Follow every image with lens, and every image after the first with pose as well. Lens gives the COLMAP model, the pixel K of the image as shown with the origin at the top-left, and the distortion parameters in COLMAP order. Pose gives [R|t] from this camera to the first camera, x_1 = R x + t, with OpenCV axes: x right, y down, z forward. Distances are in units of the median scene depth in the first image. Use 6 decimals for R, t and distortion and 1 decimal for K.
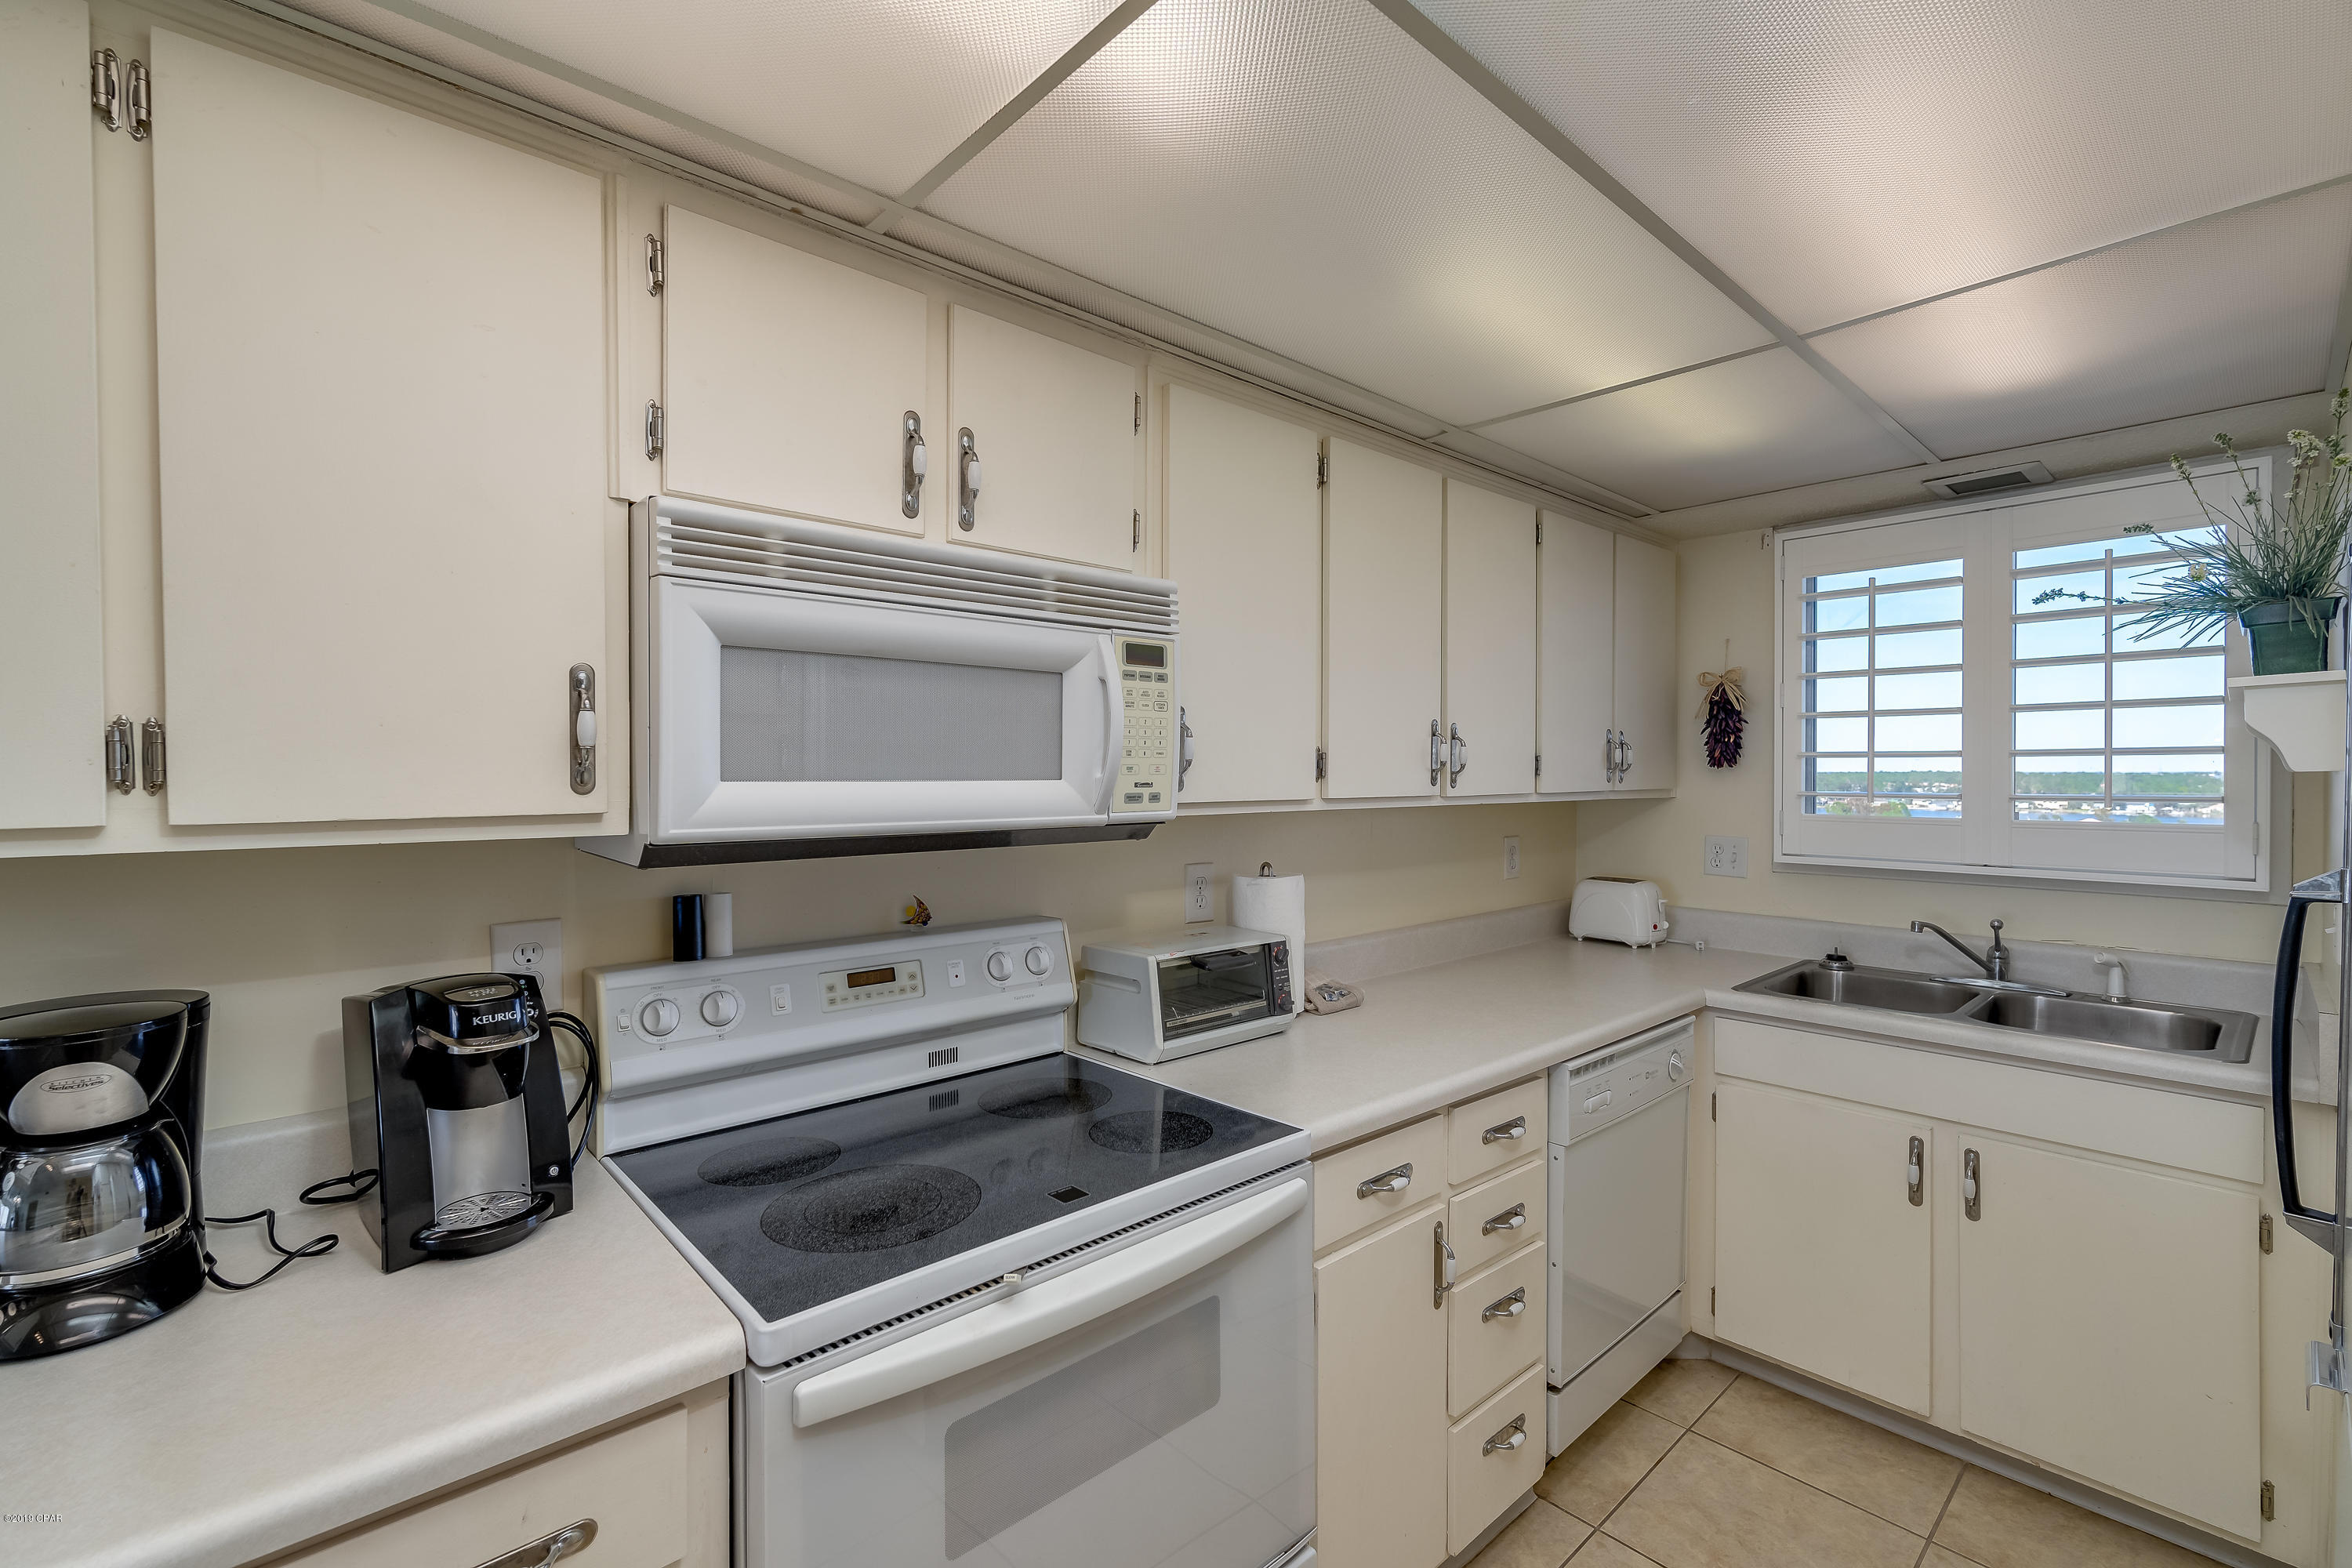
lens RADIAL K [[1011.7, 0, 1179.5], [0, 1011.7, 782.7], [0, 0, 1]] dist [0.001929, 0.000095]
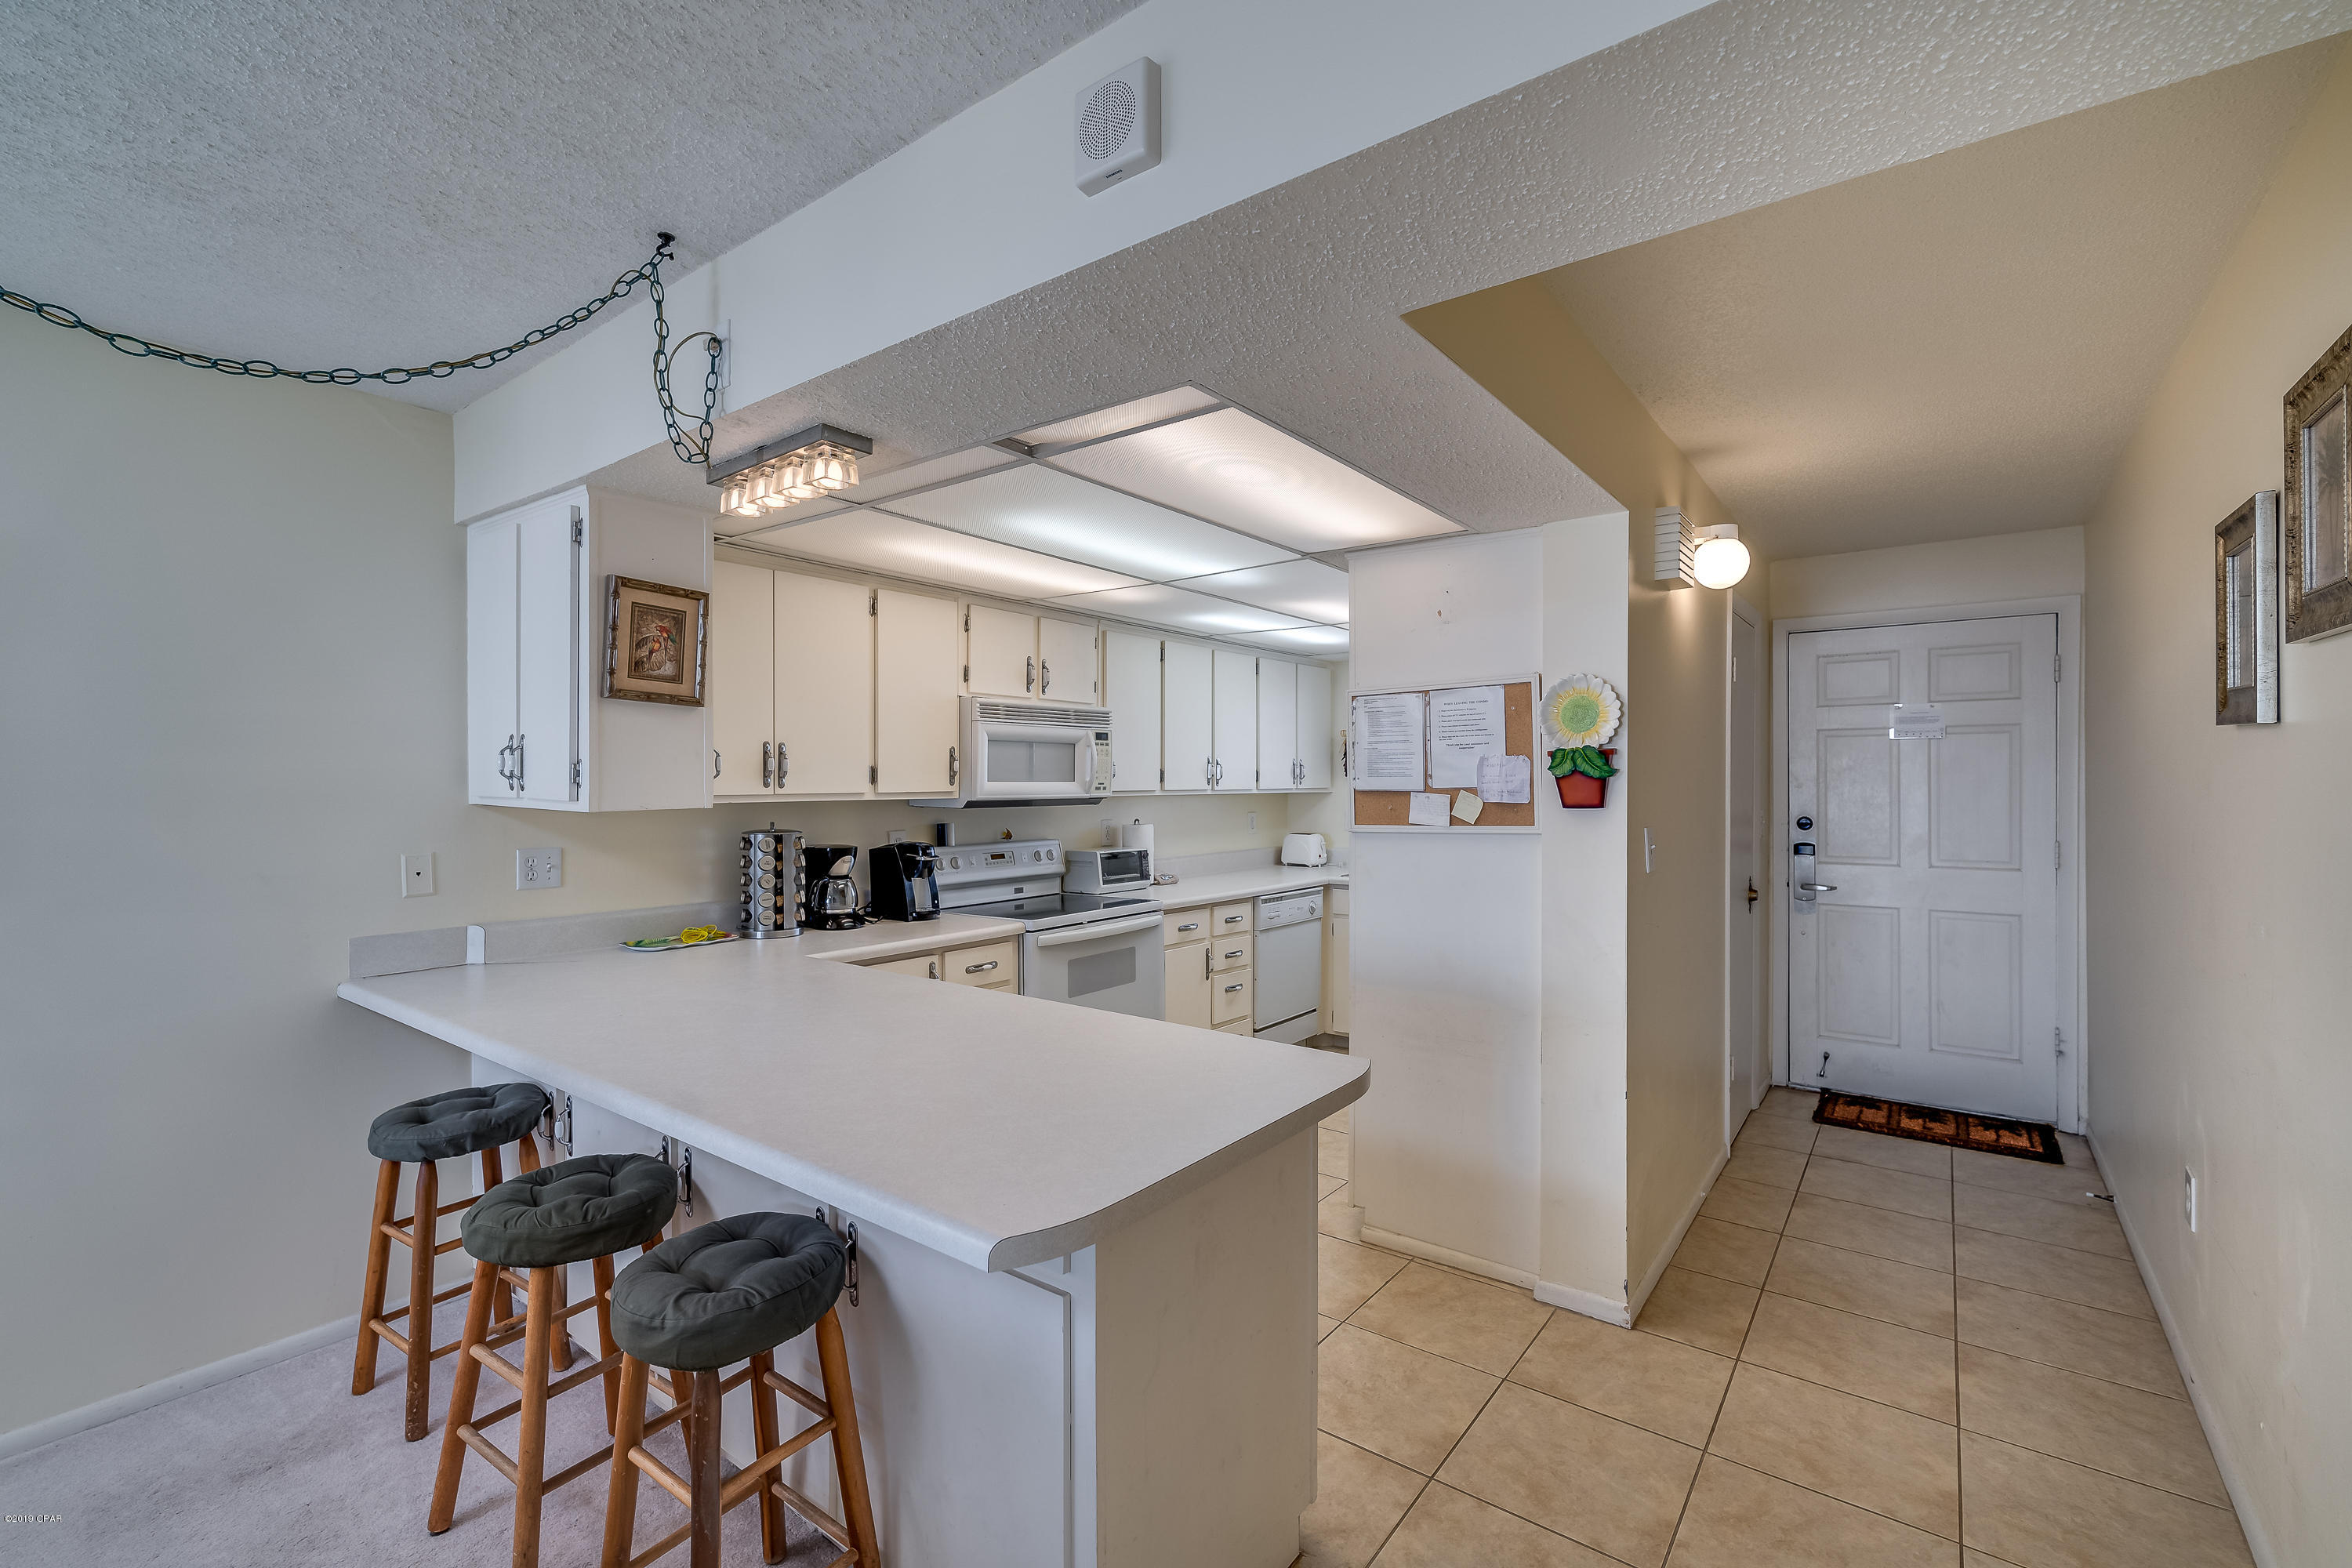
lens RADIAL K [[1011.7, 0, 1179.5], [0, 1011.7, 782.7], [0, 0, 1]] dist [0.001929, 0.000095]
pose [[0.982102, -0.001300, 0.188343, -0.249061], [0.002827, 0.999965, -0.007839, 0.015747], [-0.188327, 0.008231, 0.982072, -1.257542]]
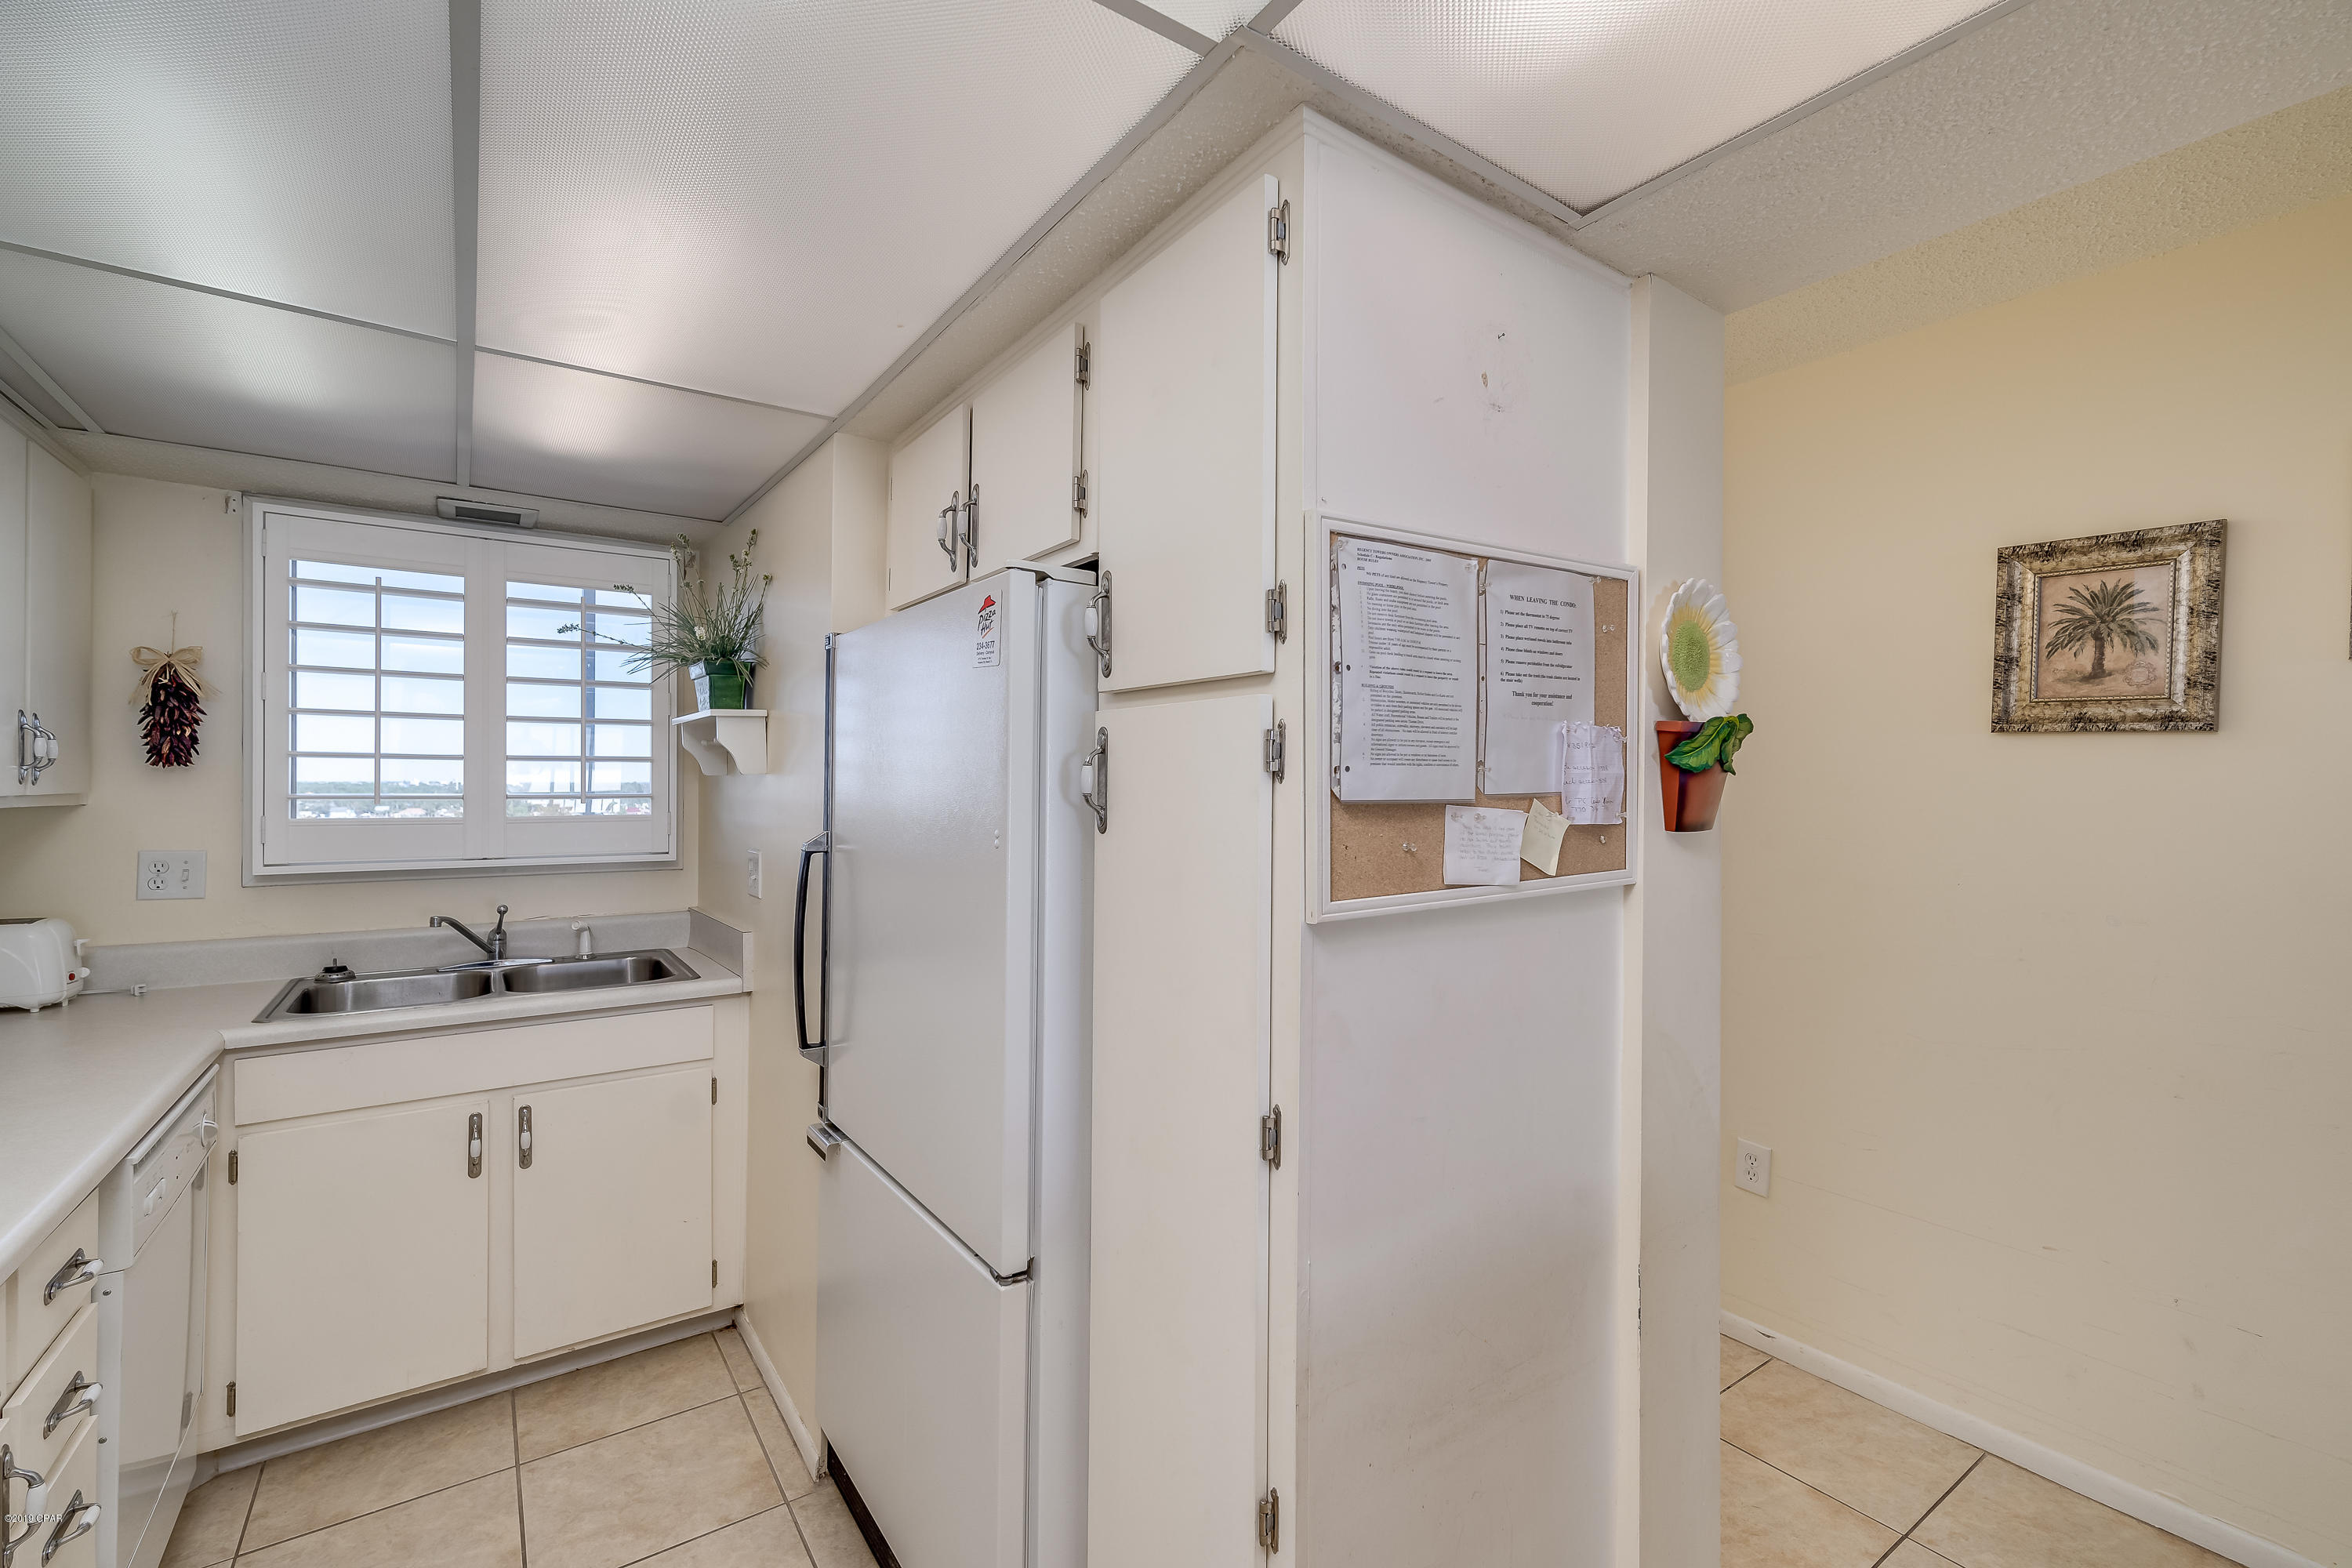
lens RADIAL K [[1011.7, 0, 1179.5], [0, 1011.7, 782.7], [0, 0, 1]] dist [0.001929, 0.000095]
pose [[0.122789, 0.002663, 0.992429, -0.237999], [0.005839, 0.999977, -0.003406, 0.007685], [-0.992416, 0.006213, 0.122771, 0.122885]]
